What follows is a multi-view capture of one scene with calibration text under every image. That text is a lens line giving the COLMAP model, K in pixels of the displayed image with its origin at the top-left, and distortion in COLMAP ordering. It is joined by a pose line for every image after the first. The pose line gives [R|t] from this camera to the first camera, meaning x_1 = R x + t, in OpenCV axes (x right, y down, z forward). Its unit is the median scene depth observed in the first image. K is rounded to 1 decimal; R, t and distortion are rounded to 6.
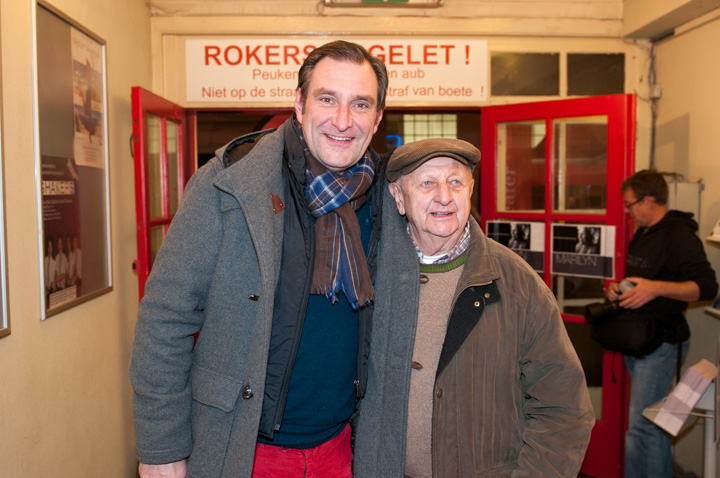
lens RADIAL K [[741.5, 0, 362.3], [0, 741.5, 241.4], [0, 0, 1]] dist [-0.050938, 0.000000]
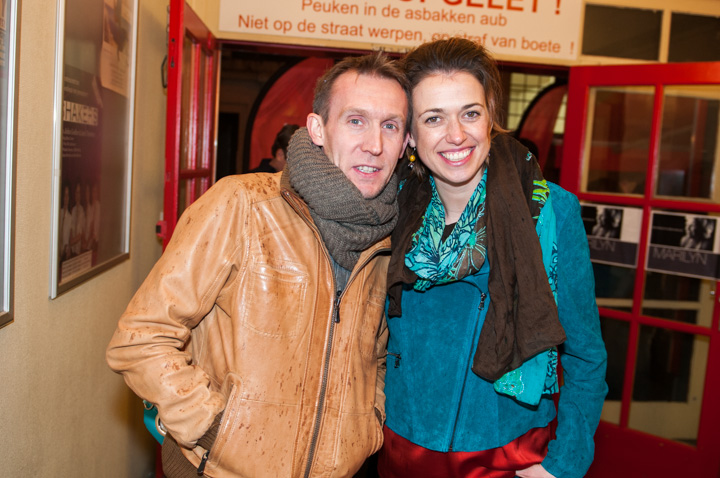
lens RADIAL K [[741.5, 0, 359.9], [0, 741.5, 239.6], [0, 0, 1]] dist [-0.050938, 0.000000]
pose [[0.996381, 0.065584, 0.054072, -0.117410], [-0.067210, 0.997323, 0.028817, 0.006954], [-0.052038, -0.032347, 0.998121, 0.181150]]
